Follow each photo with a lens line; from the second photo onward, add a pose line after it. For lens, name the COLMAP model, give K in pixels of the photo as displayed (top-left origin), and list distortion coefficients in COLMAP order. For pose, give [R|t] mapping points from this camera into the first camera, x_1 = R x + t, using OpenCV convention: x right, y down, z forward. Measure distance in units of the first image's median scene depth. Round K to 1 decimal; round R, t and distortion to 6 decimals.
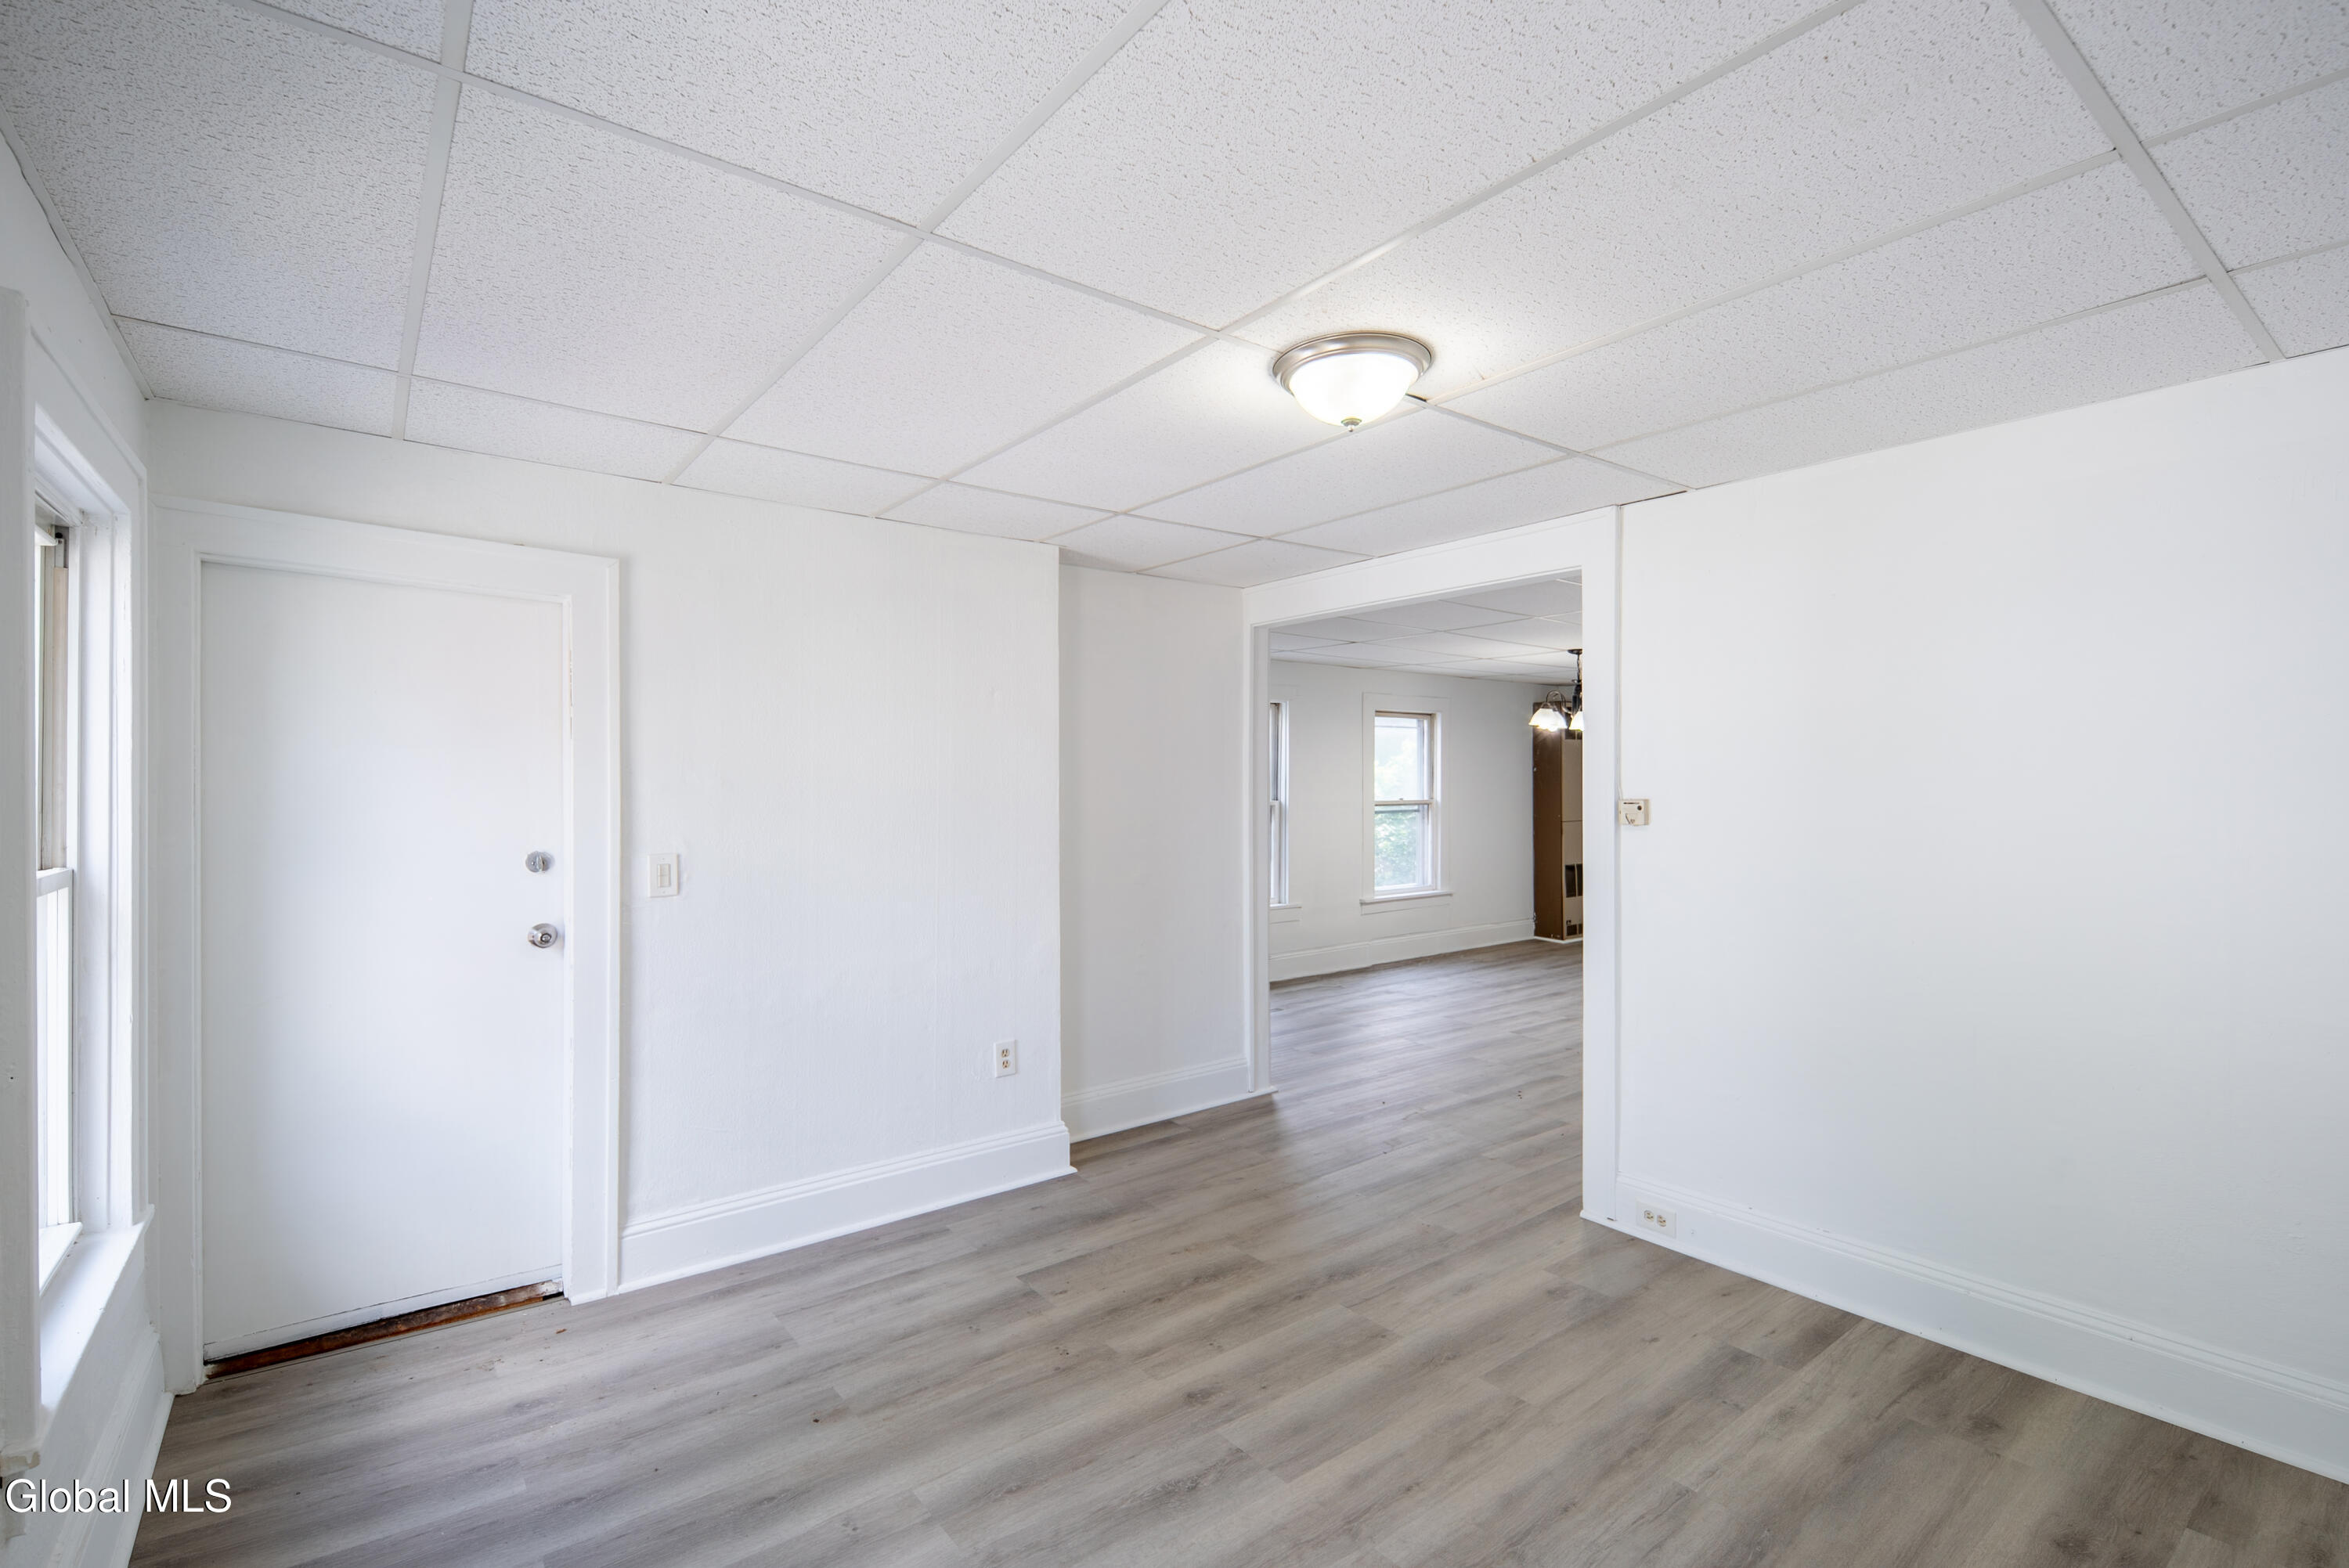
lens RADIAL K [[1064.4, 0, 1177.1], [0, 1064.4, 792.1], [0, 0, 1]] dist [-0.000058, -0.000269]
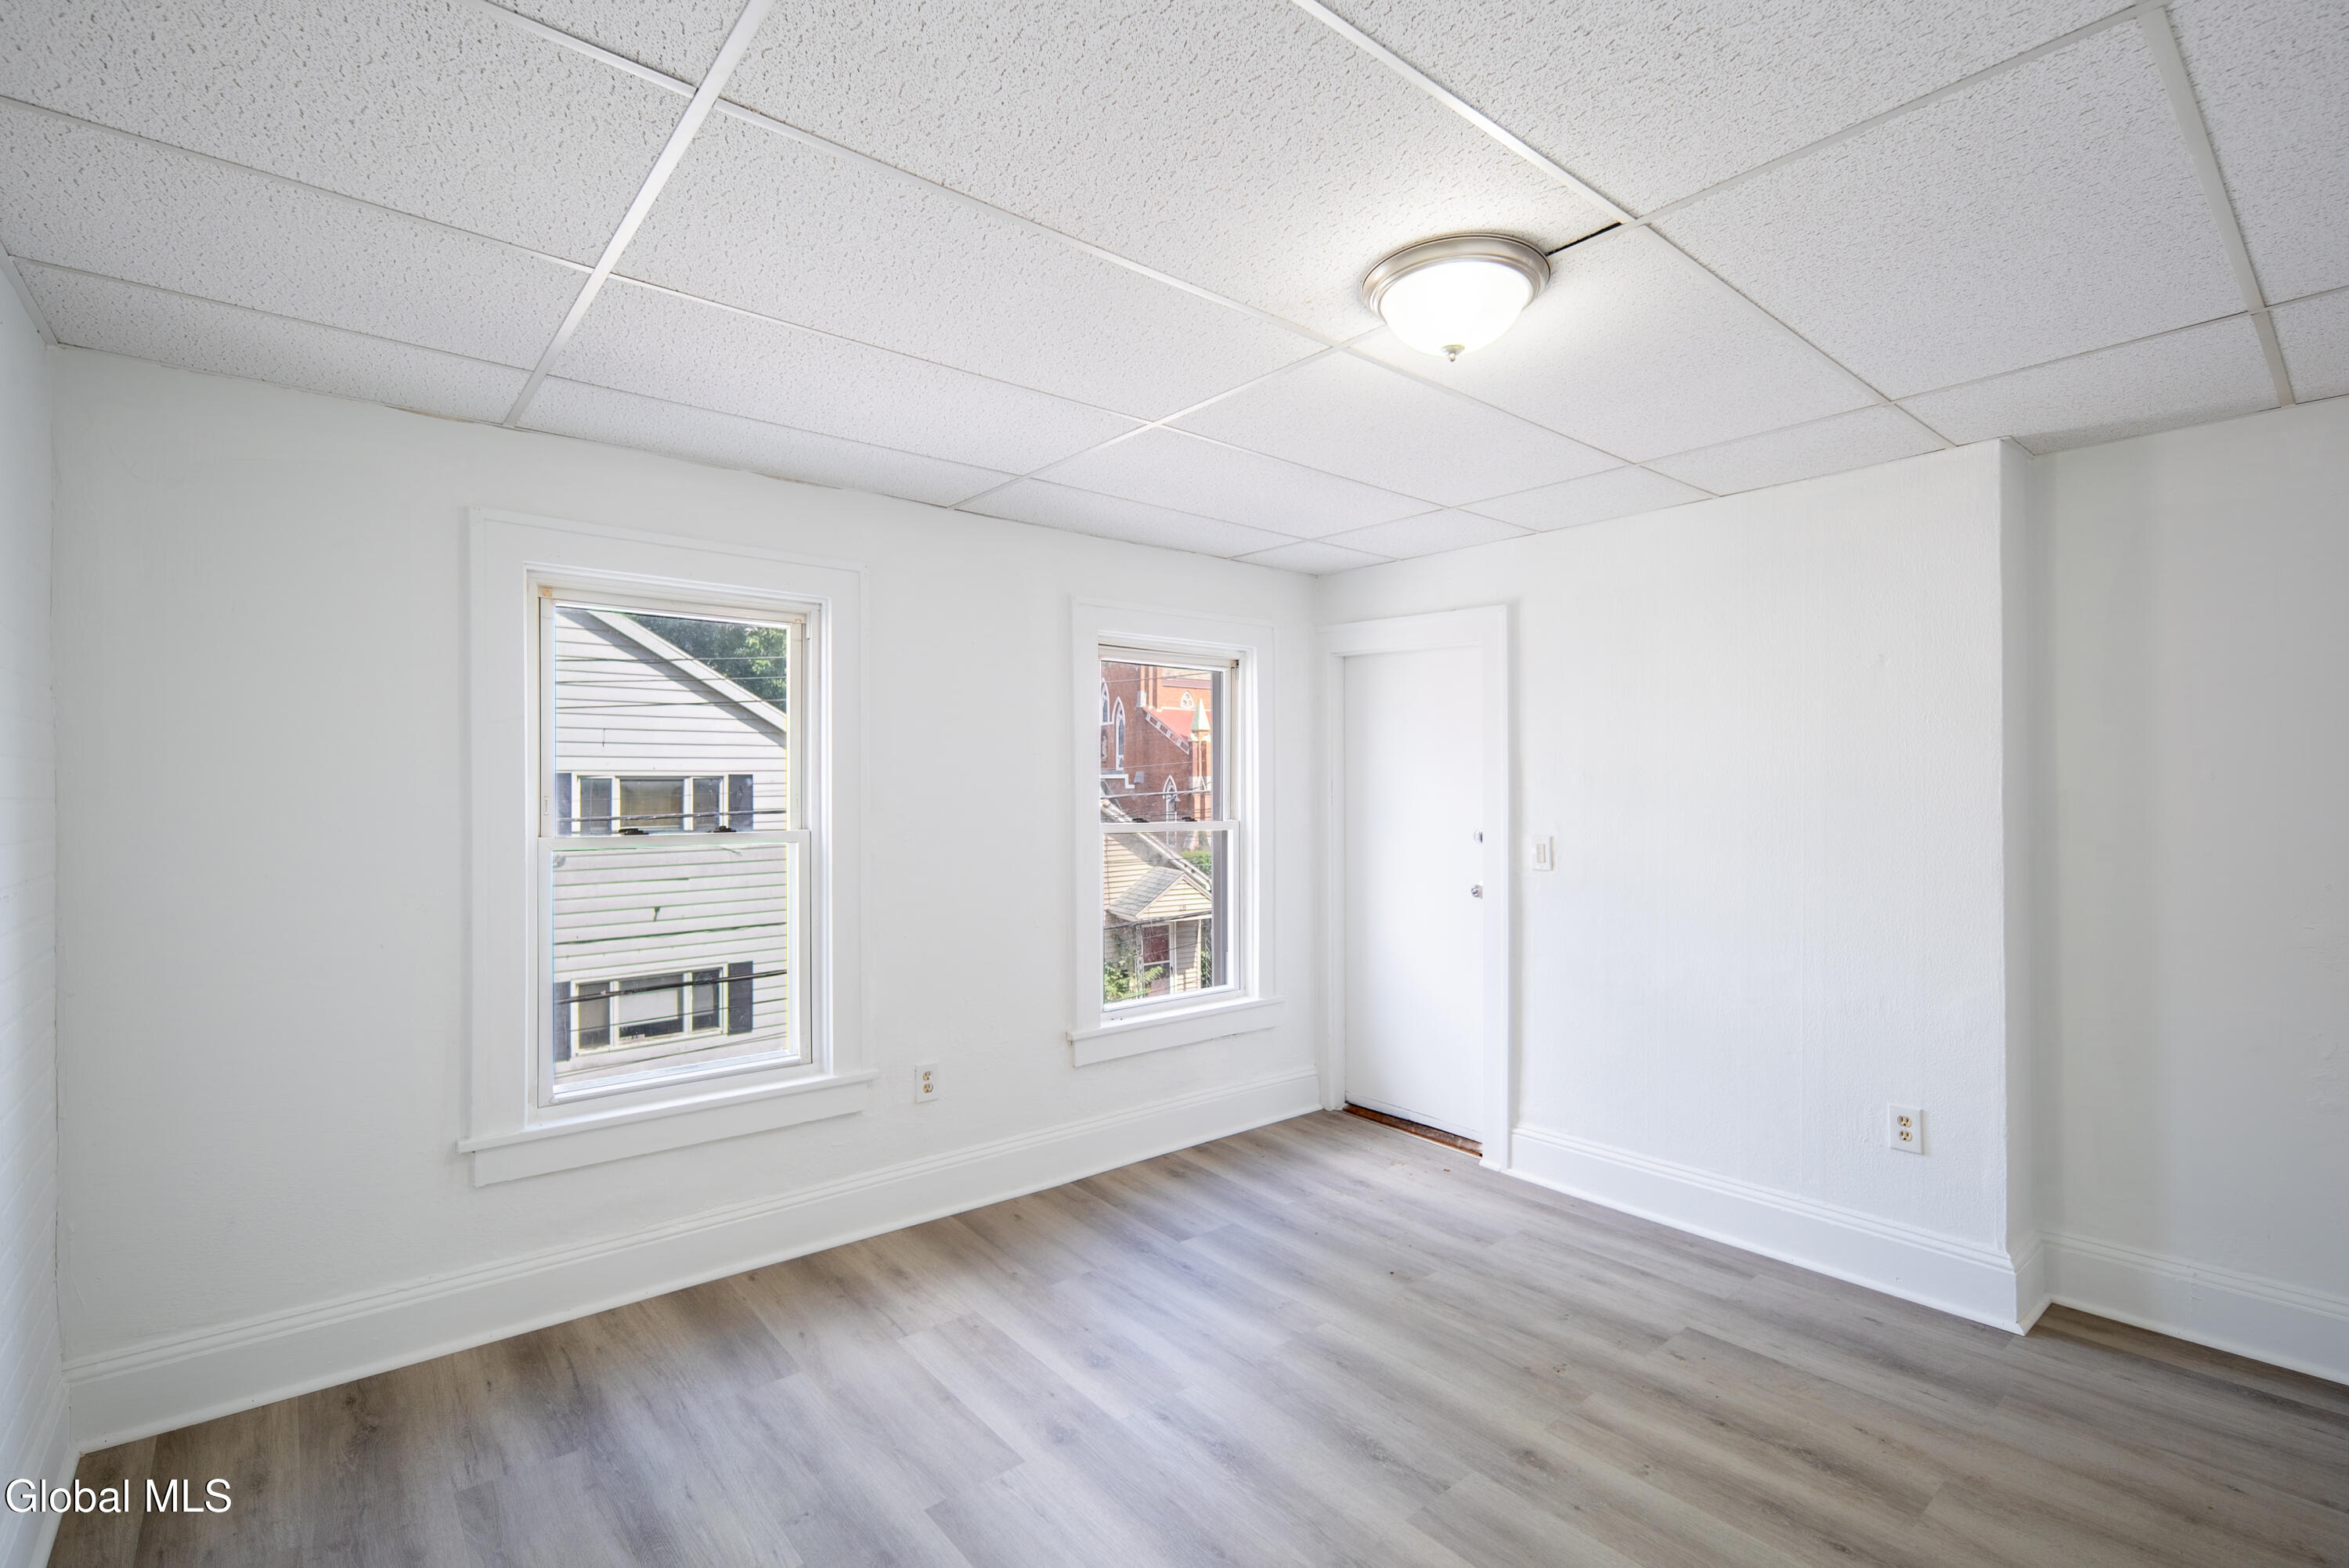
lens RADIAL K [[1064.4, 0, 1177.1], [0, 1064.4, 792.1], [0, 0, 1]] dist [-0.000058, -0.000269]
pose [[0.035431, 0.007257, -0.999346, 0.769977], [-0.001834, 0.999972, 0.007197, -0.000171], [0.999370, 0.001578, 0.035443, 0.571148]]
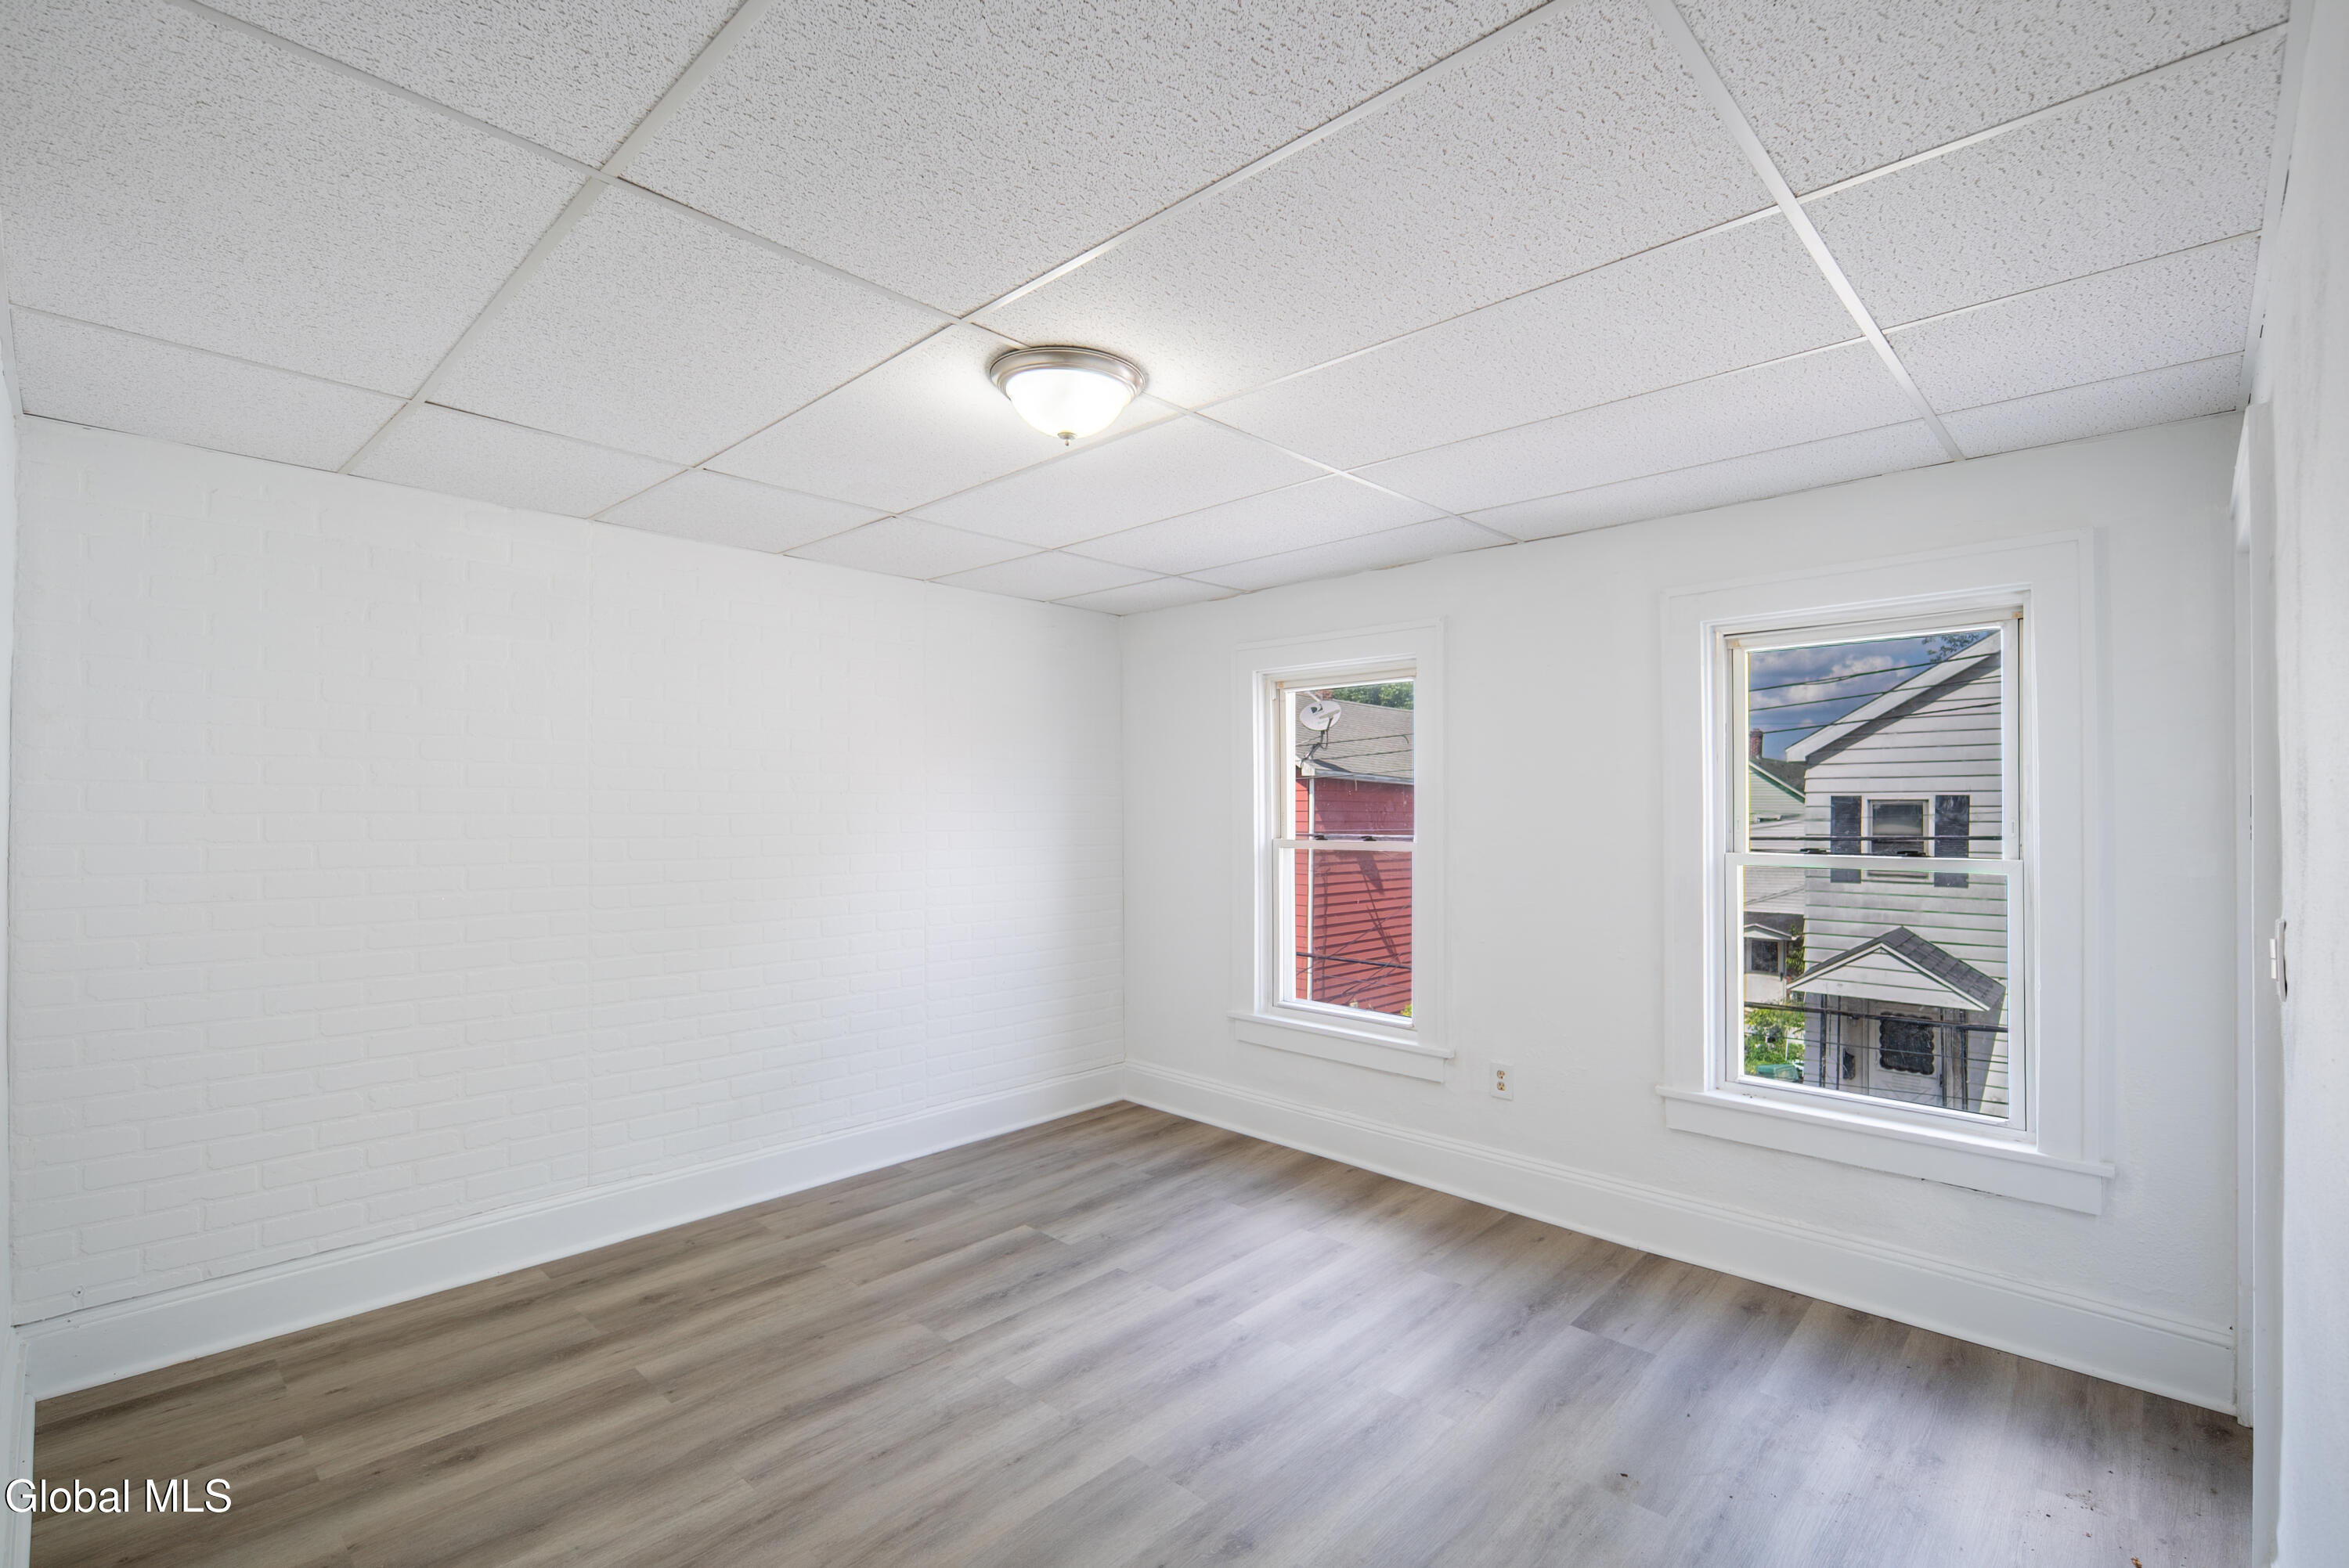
lens RADIAL K [[1064.4, 0, 1177.1], [0, 1064.4, 792.1], [0, 0, 1]] dist [-0.000058, -0.000269]
pose [[-0.987890, -0.004056, -0.155105, 0.168810], [-0.003373, 0.999983, -0.004661, -0.010321], [0.155121, -0.004082, -0.987887, 1.547170]]
